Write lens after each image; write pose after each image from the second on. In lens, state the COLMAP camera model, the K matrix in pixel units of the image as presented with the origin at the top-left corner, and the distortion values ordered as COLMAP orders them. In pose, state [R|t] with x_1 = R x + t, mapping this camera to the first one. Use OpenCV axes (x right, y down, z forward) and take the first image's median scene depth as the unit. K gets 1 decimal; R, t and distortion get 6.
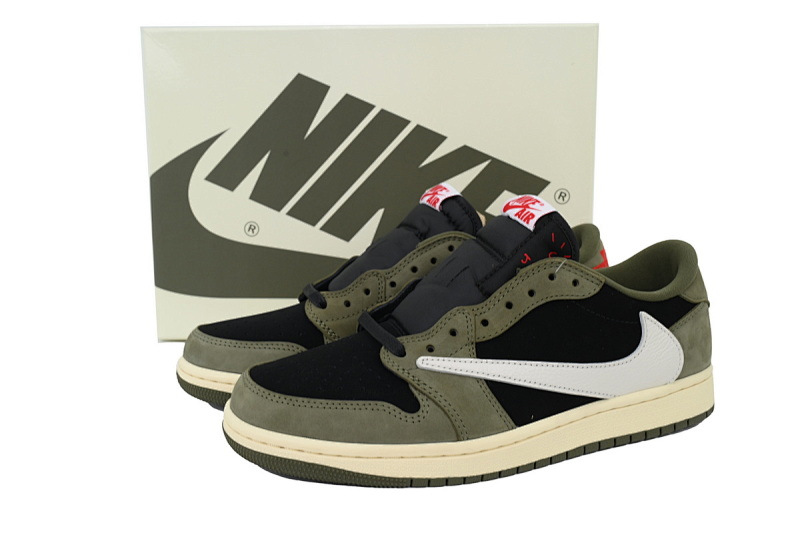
lens RADIAL K [[849.1, 0, 400.0], [0, 849.1, 266.5], [0, 0, 1]] dist [-0.010302, -0.004220]
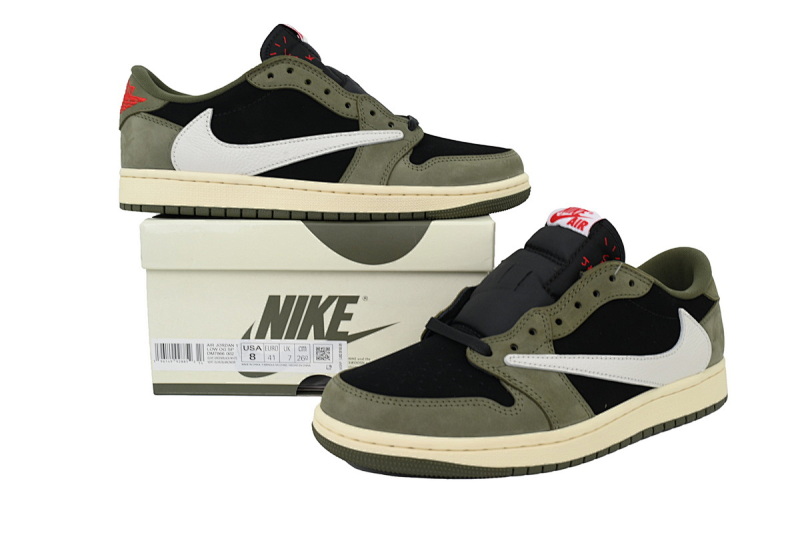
lens RADIAL K [[849.1, 0, 400.0], [0, 849.1, 266.5], [0, 0, 1]] dist [-0.010302, -0.004220]
pose [[0.983403, -0.023086, 0.179959, -0.298108], [0.029117, 0.999097, -0.030939, 0.023621], [-0.179082, 0.035665, 0.983187, -0.036430]]
